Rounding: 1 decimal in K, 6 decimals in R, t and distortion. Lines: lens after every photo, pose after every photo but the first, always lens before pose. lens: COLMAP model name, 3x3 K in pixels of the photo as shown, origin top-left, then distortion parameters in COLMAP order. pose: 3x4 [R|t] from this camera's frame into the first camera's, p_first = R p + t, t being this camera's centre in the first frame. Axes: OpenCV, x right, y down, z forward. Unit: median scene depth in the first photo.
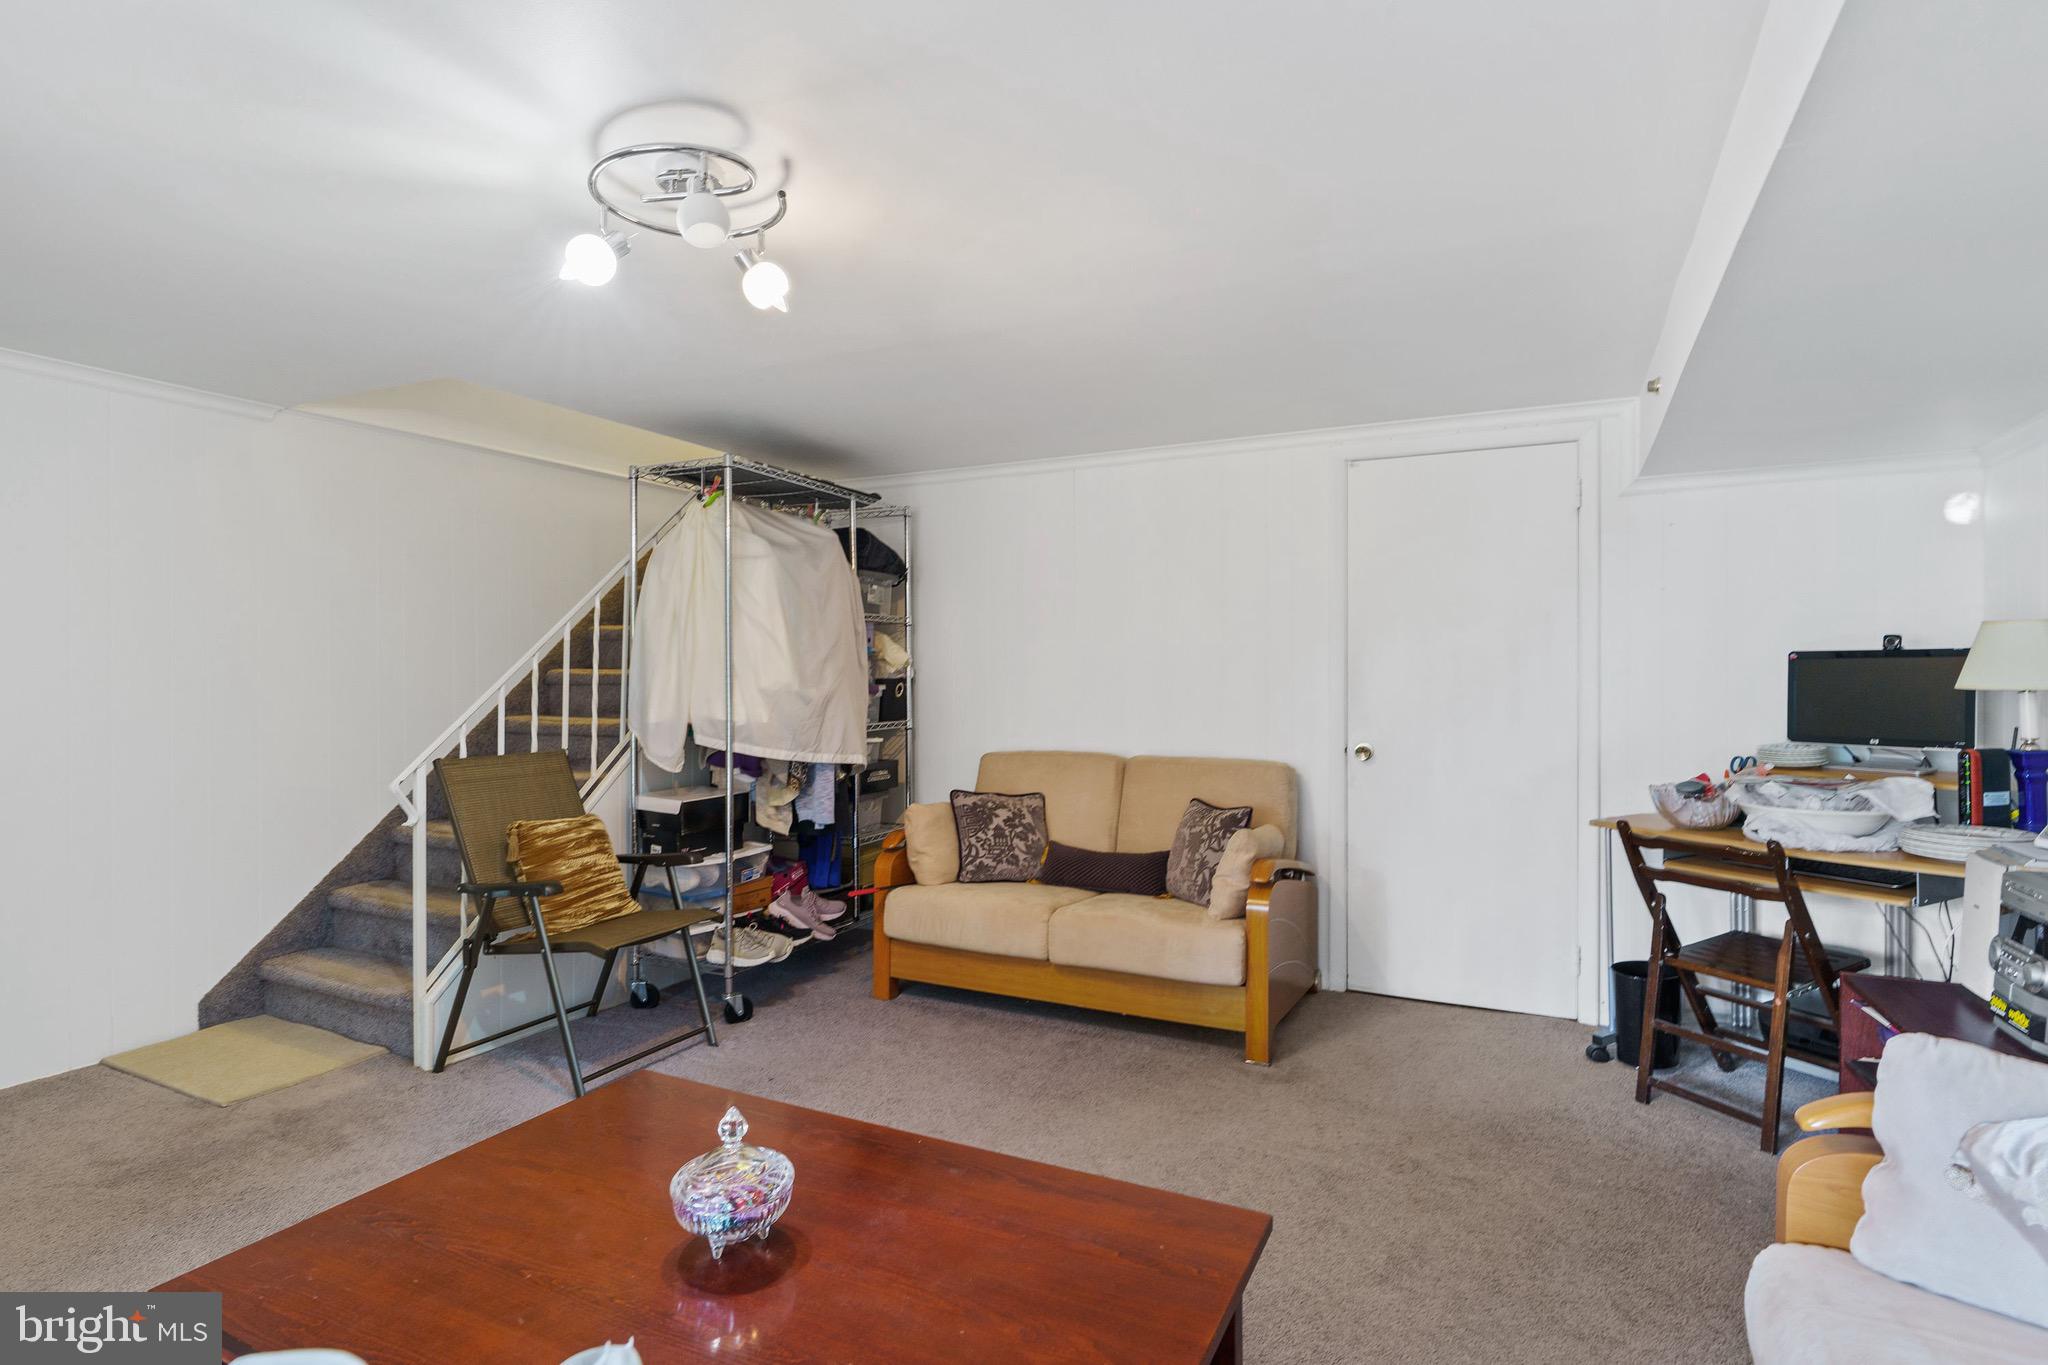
lens RADIAL K [[986.9, 0, 1030.9], [0, 986.9, 643.3], [0, 0, 1]] dist [-0.002984, 0.000918]
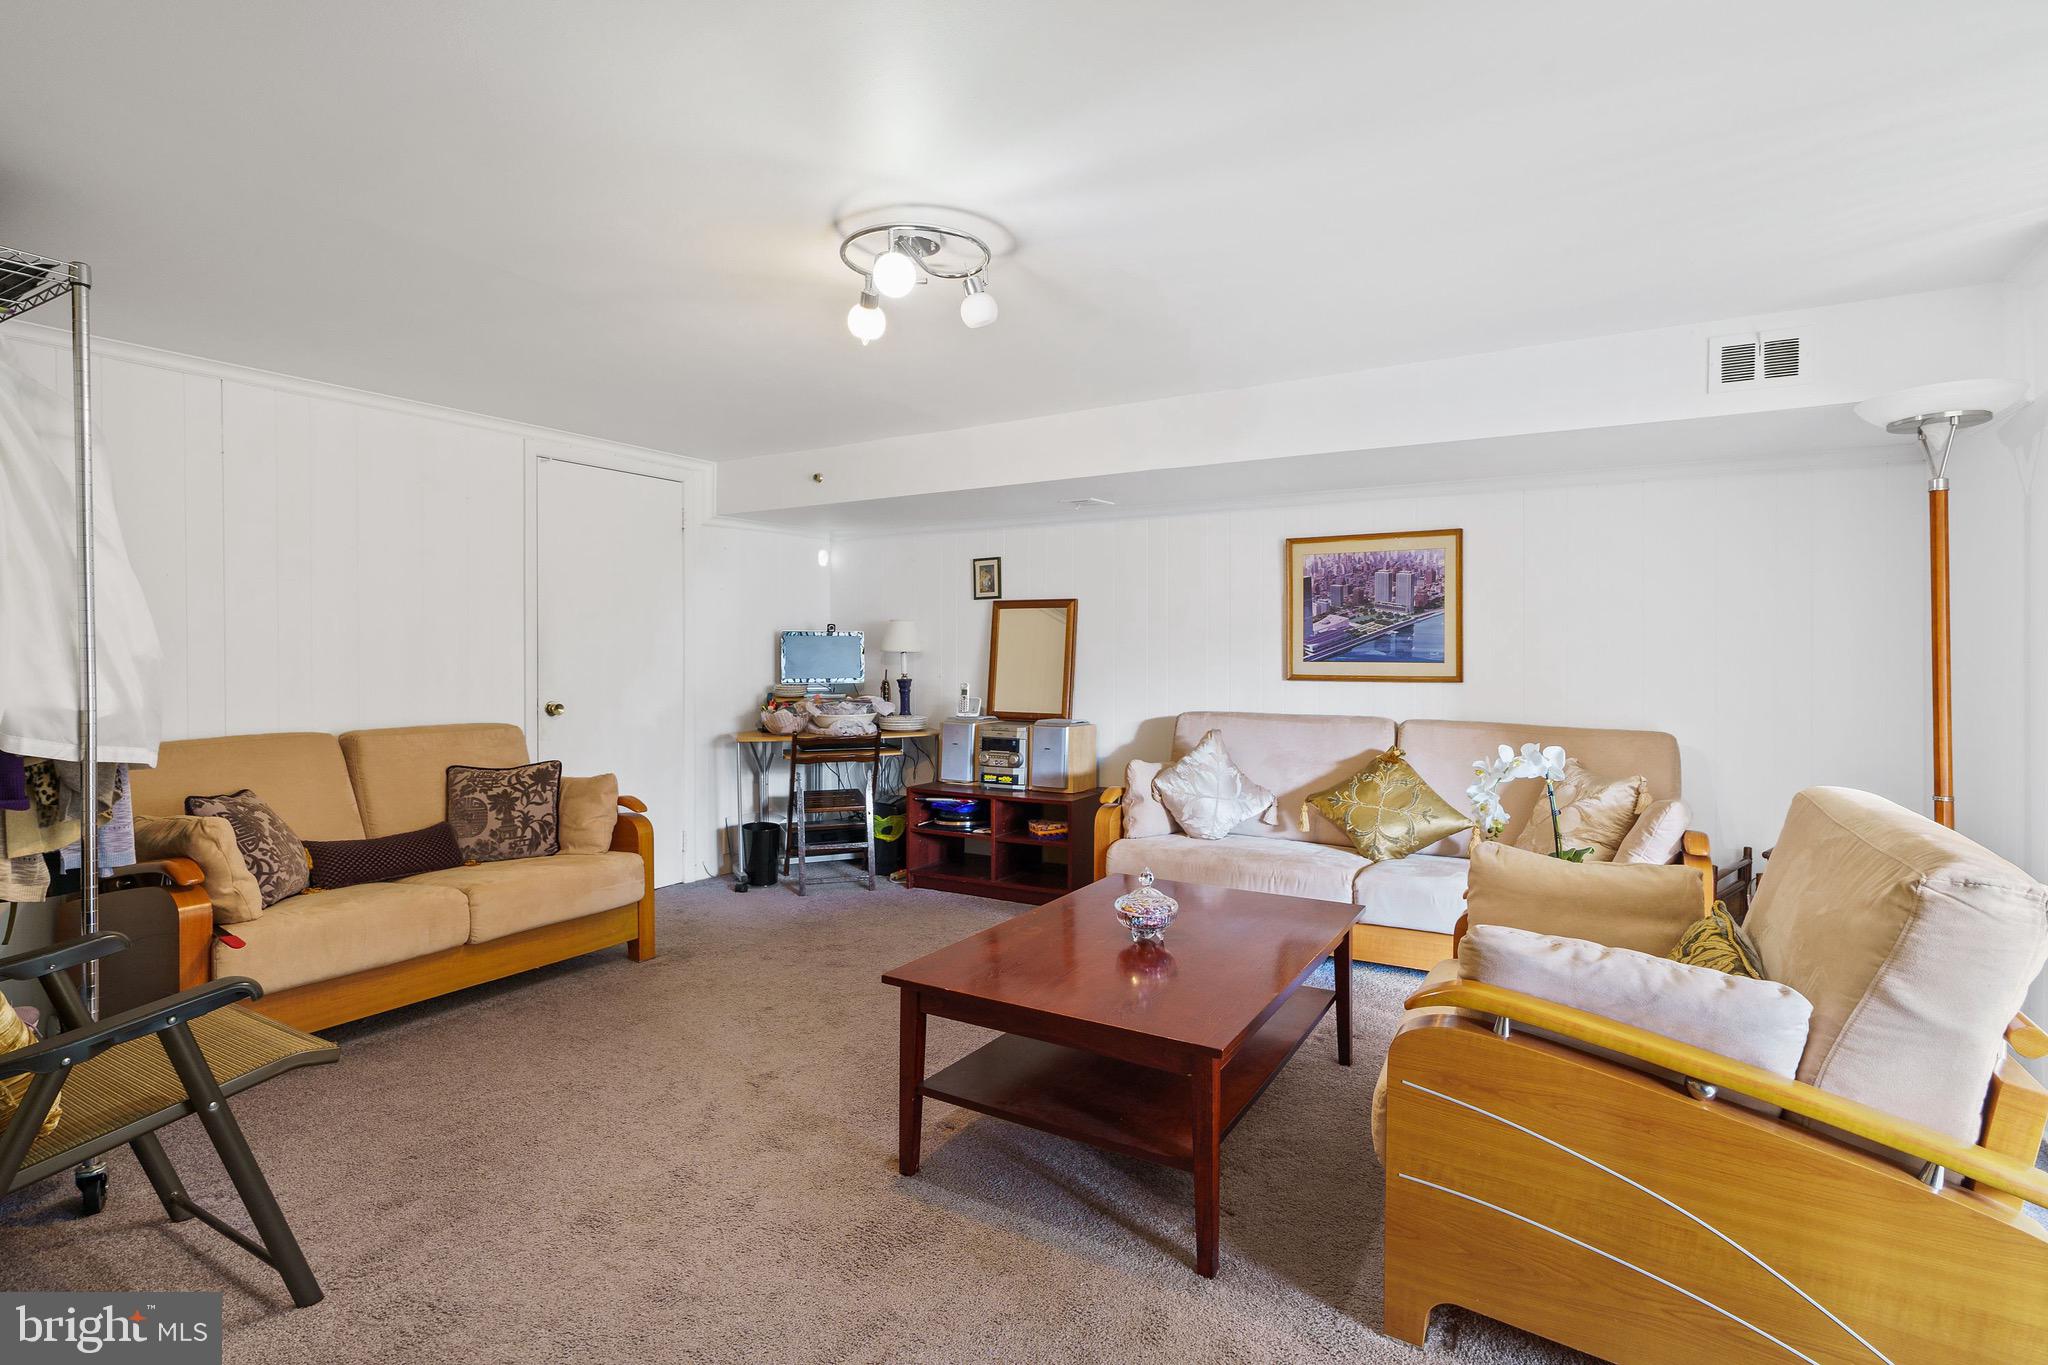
lens RADIAL K [[972.2, 0, 1024.0], [0, 972.2, 651.3], [0, 0, 1]] dist [-0.007280, 0.000114]
pose [[0.088399, -0.001314, 0.996084, -0.831425], [-0.043436, 0.999043, 0.005172, 0.017109], [-0.995138, -0.043723, 0.088258, 0.400442]]
